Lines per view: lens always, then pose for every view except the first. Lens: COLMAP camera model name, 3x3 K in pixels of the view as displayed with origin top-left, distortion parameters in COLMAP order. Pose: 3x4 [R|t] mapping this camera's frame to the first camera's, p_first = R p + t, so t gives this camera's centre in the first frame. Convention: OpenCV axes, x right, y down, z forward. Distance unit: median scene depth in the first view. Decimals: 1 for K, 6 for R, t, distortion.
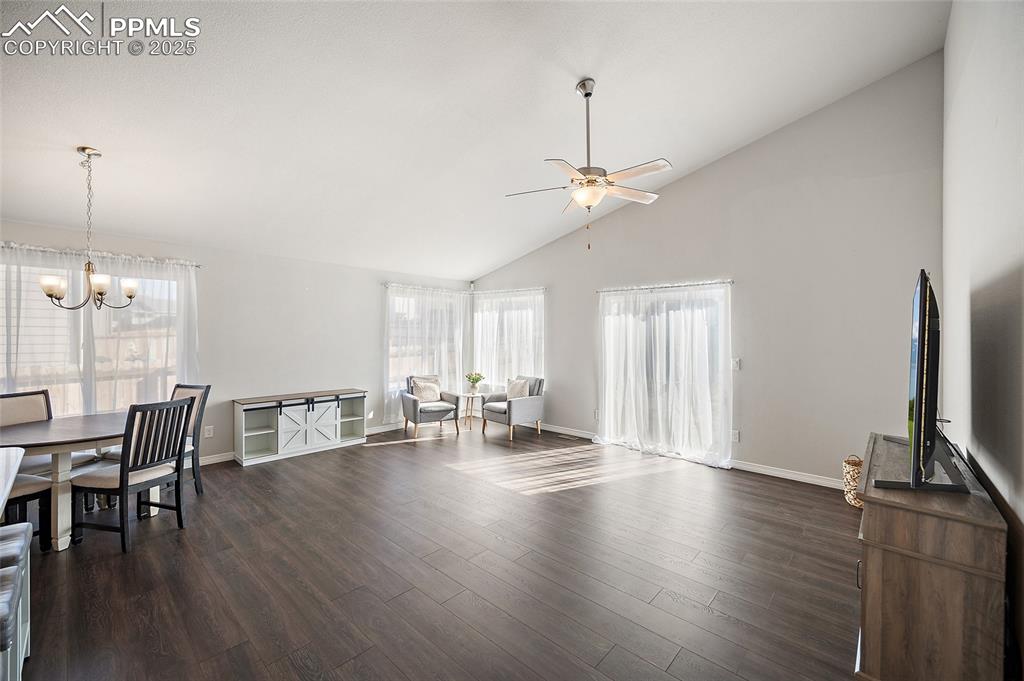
lens RADIAL K [[410.4, 0, 513.1], [0, 410.4, 338.0], [0, 0, 1]] dist [0.000688, -0.000185]
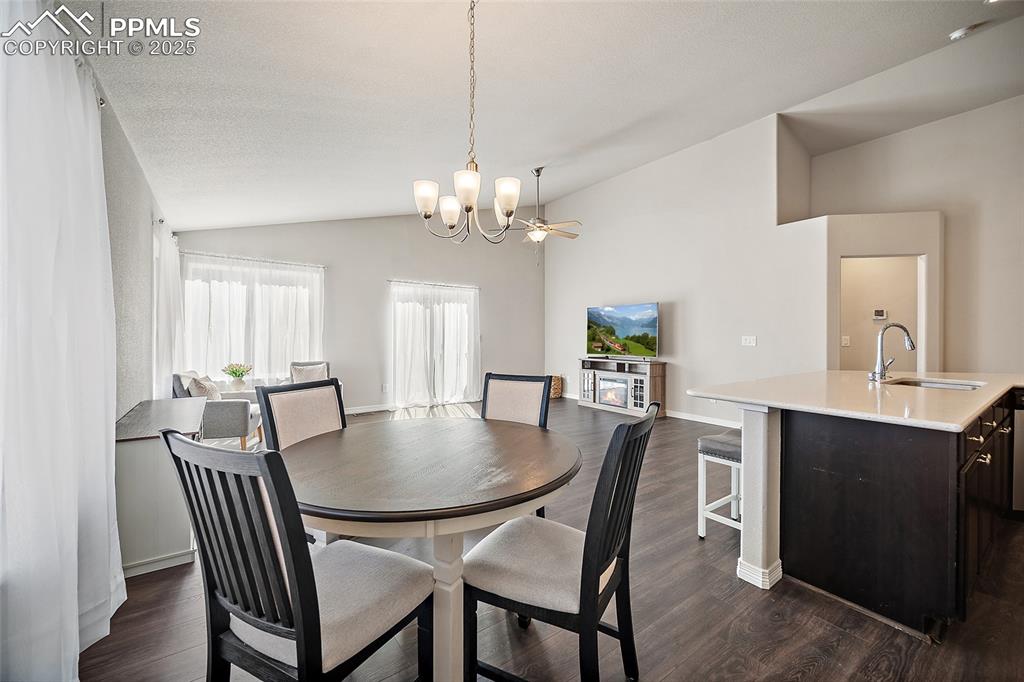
lens RADIAL K [[403.6, 0, 513.8], [0, 403.6, 339.8], [0, 0, 1]] dist [-0.006246, 0.000146]
pose [[0.205036, -0.016820, 0.978610, -0.783389], [-0.001558, 0.999845, 0.017511, 0.031179], [-0.978753, -0.005115, 0.204978, 0.398017]]
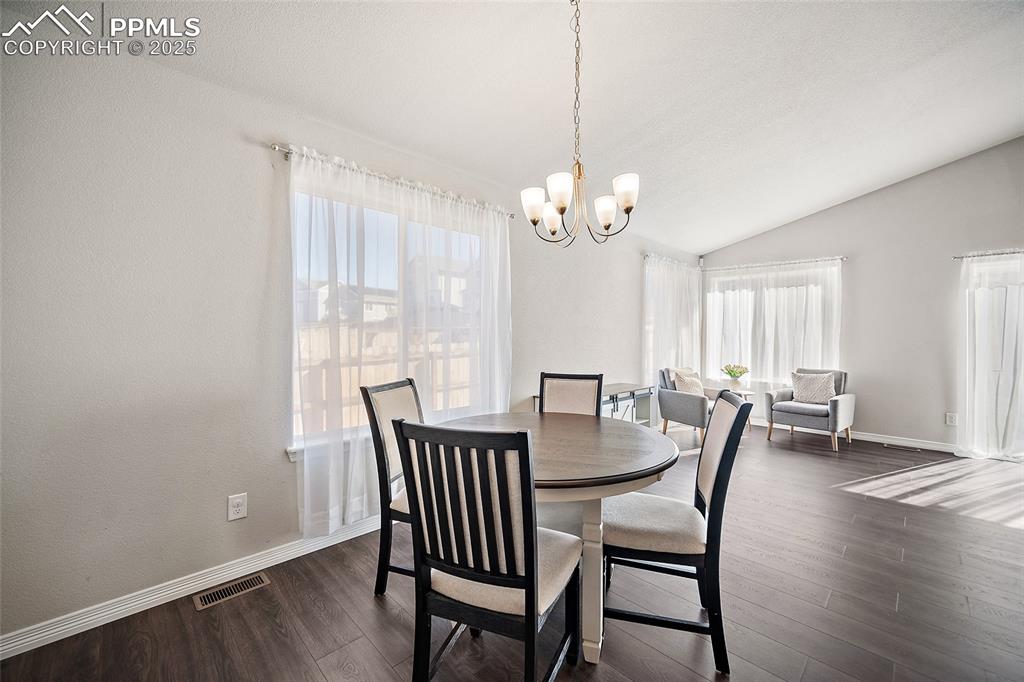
lens RADIAL K [[405.4, 0, 515.0], [0, 405.4, 338.5], [0, 0, 1]] dist [0.002000, 0.000334]
pose [[0.999256, 0.000072, -0.038575, -0.551037], [0.000028, 0.999997, 0.002596, 0.034079], [0.038575, -0.002595, 0.999252, 0.202423]]
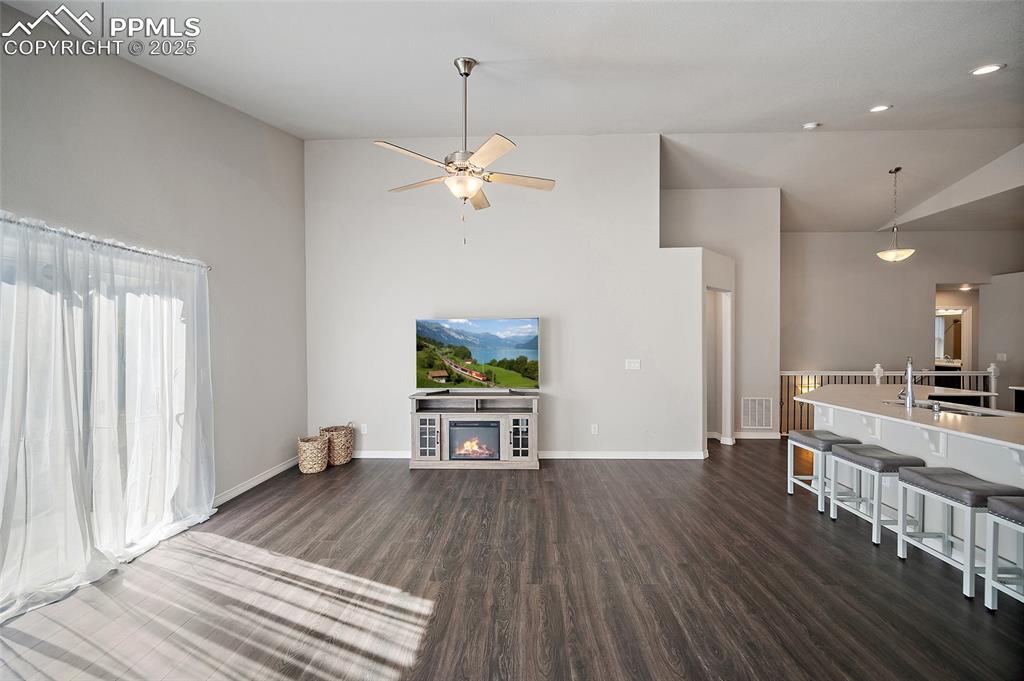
lens RADIAL K [[410.0, 0, 516.5], [0, 410.0, 343.8], [0, 0, 1]] dist [-0.012913, 0.000040]
pose [[-0.653896, -0.014032, 0.756455, -0.306477], [0.000213, 0.999825, 0.018731, -0.006572], [-0.756585, 0.012409, -0.653778, 0.797213]]
